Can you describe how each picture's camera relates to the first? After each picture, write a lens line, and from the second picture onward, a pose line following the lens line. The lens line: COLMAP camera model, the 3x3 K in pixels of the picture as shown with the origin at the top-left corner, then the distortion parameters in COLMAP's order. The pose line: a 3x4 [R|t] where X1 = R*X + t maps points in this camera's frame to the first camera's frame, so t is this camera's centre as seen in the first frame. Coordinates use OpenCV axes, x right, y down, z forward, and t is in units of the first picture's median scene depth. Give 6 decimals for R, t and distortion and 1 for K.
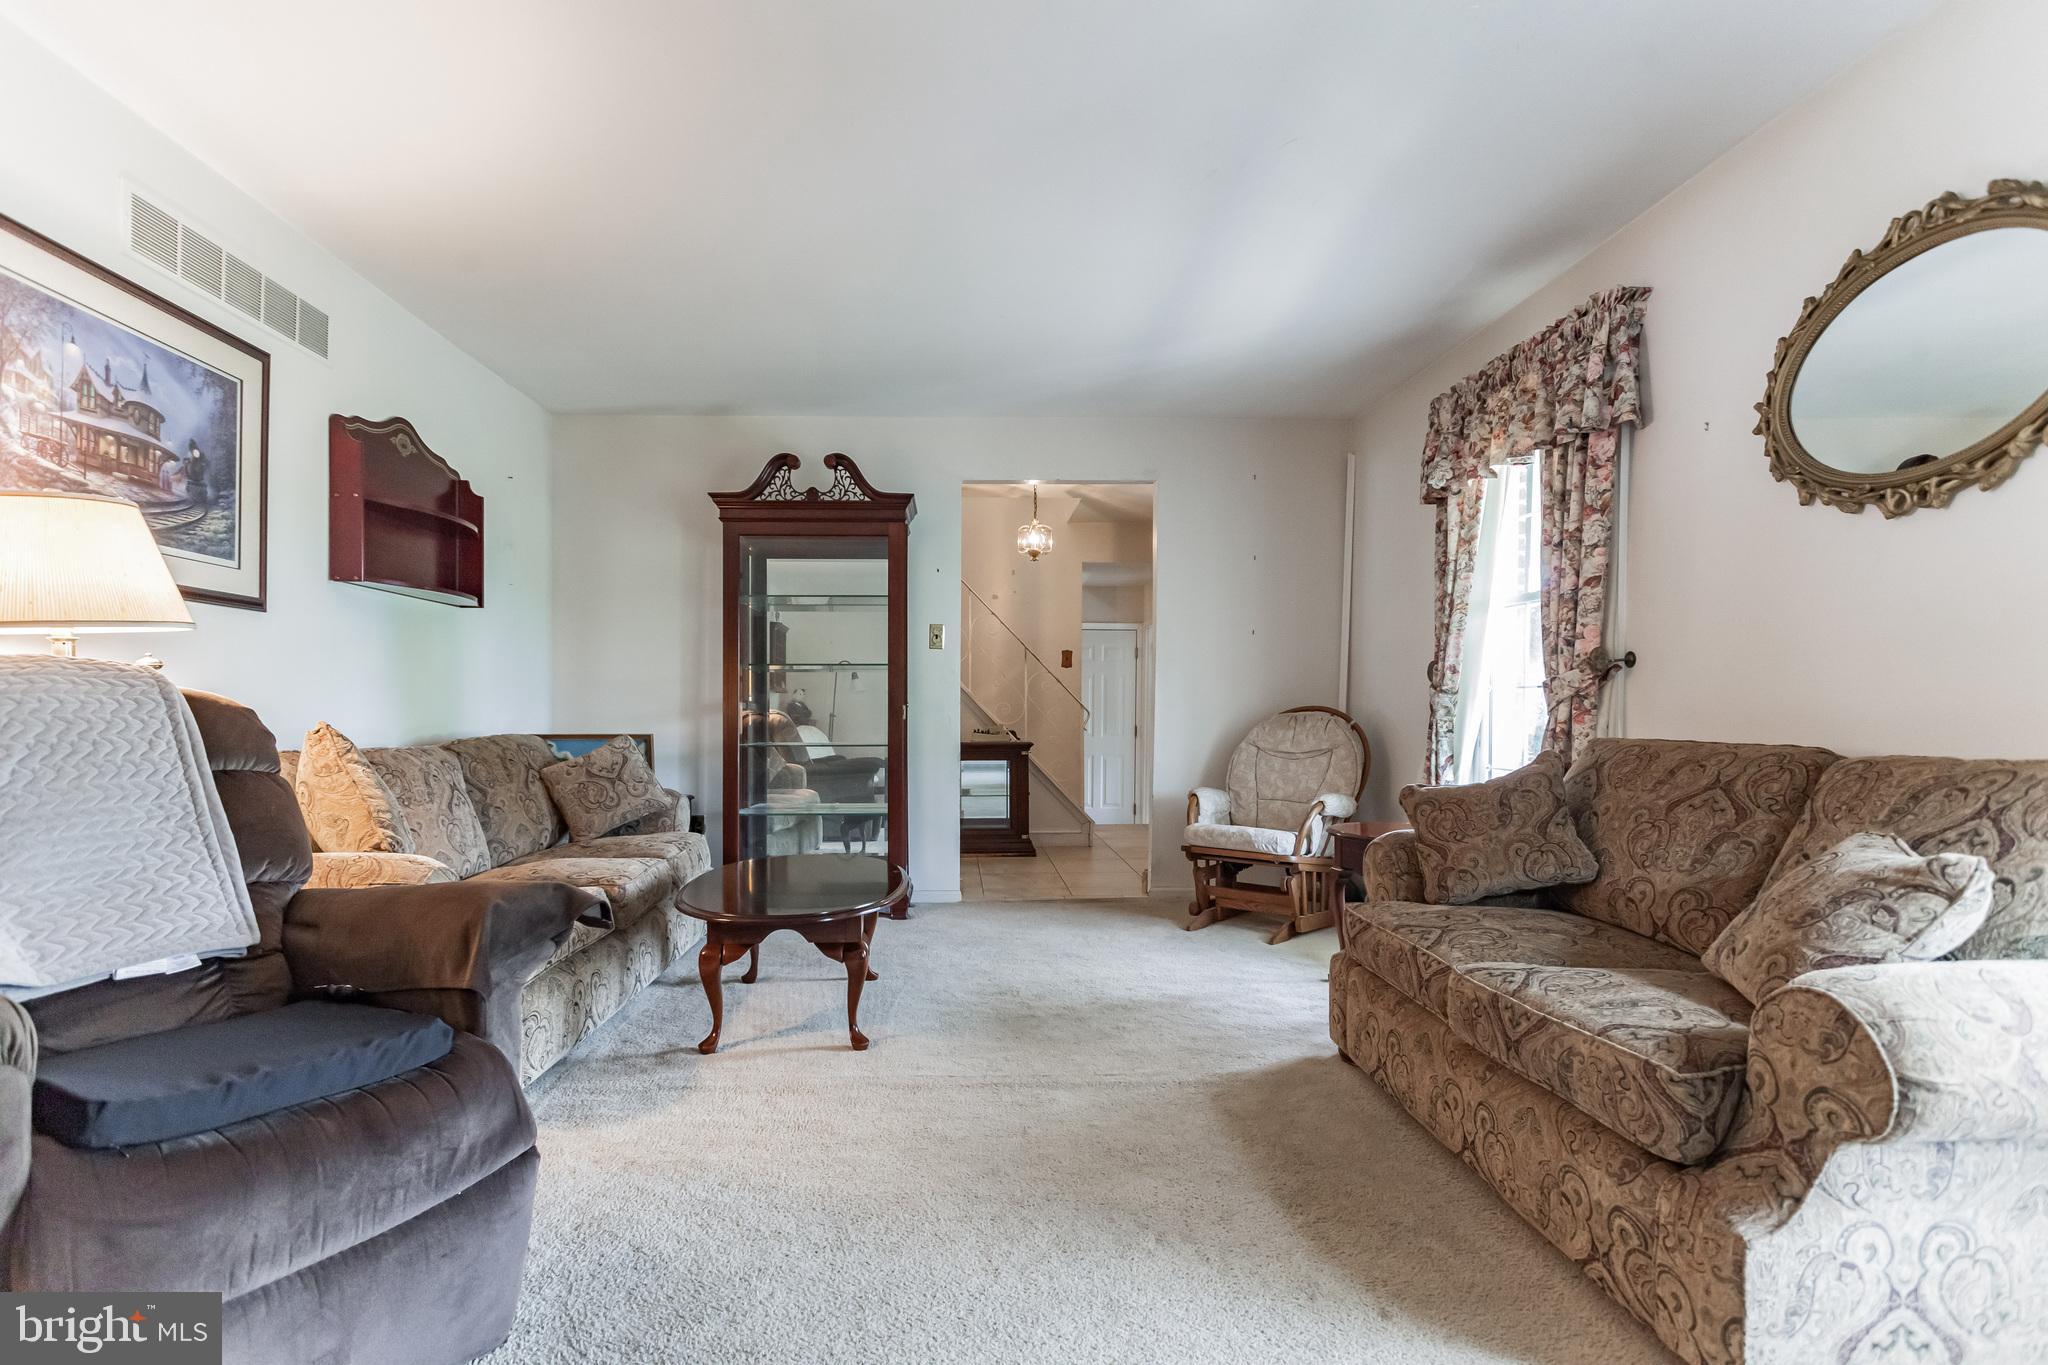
lens RADIAL K [[977.5, 0, 1022.2], [0, 977.5, 694.0], [0, 0, 1]] dist [0.006114, 0.000044]
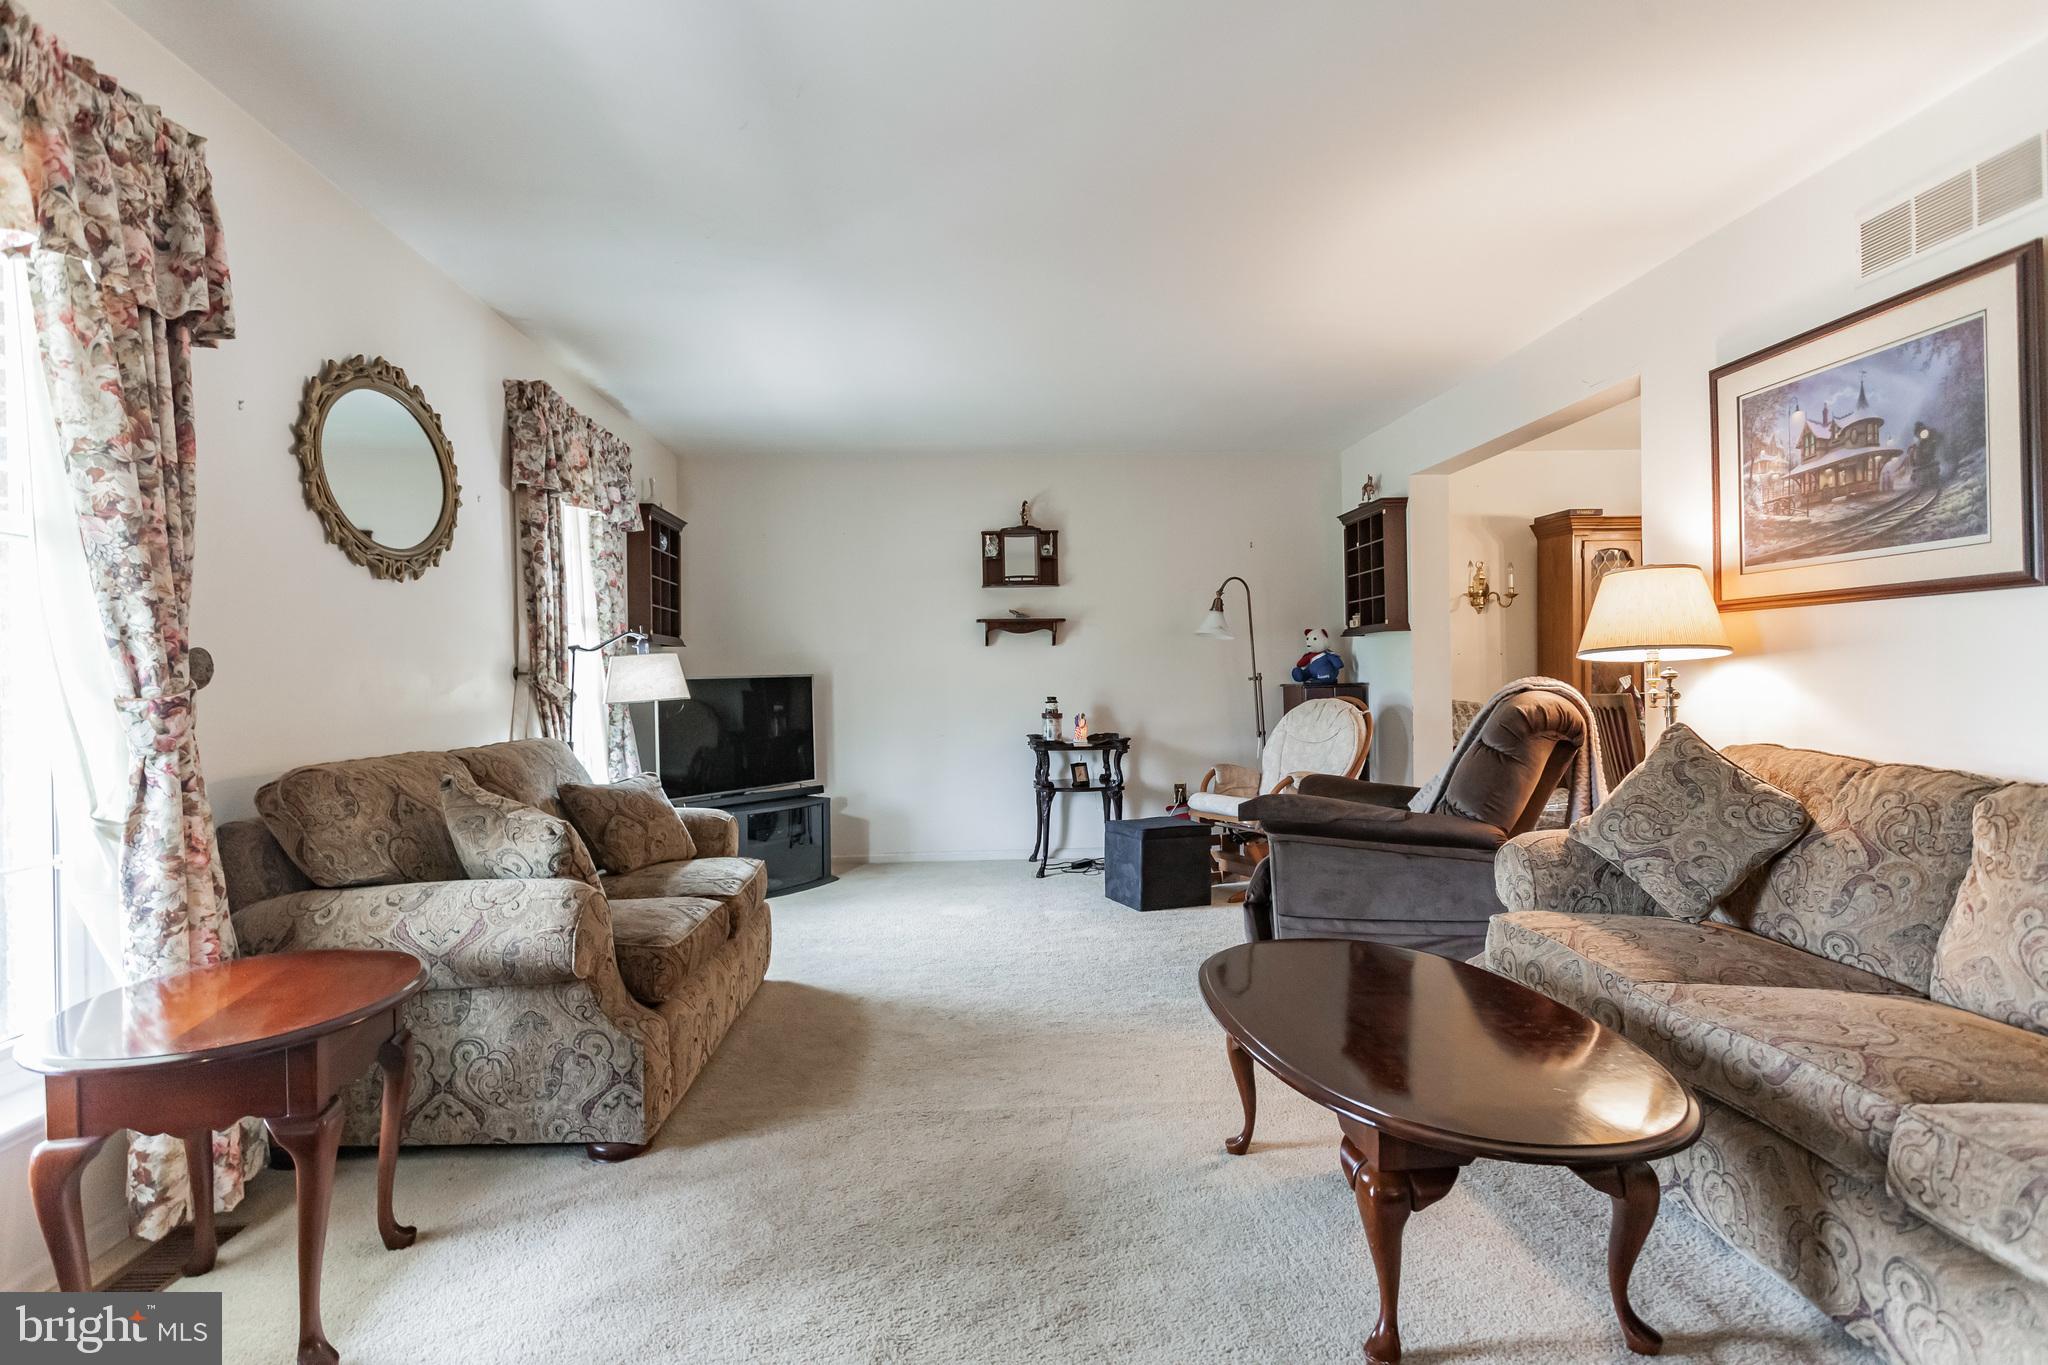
lens RADIAL K [[977.5, 0, 1020.8], [0, 977.5, 689.5], [0, 0, 1]] dist [0.006114, 0.000044]
pose [[-0.999682, 0.007825, 0.023984, -0.016075], [0.007747, 0.999964, -0.003321, -0.009797], [-0.024009, -0.003134, -0.999707, 2.040690]]
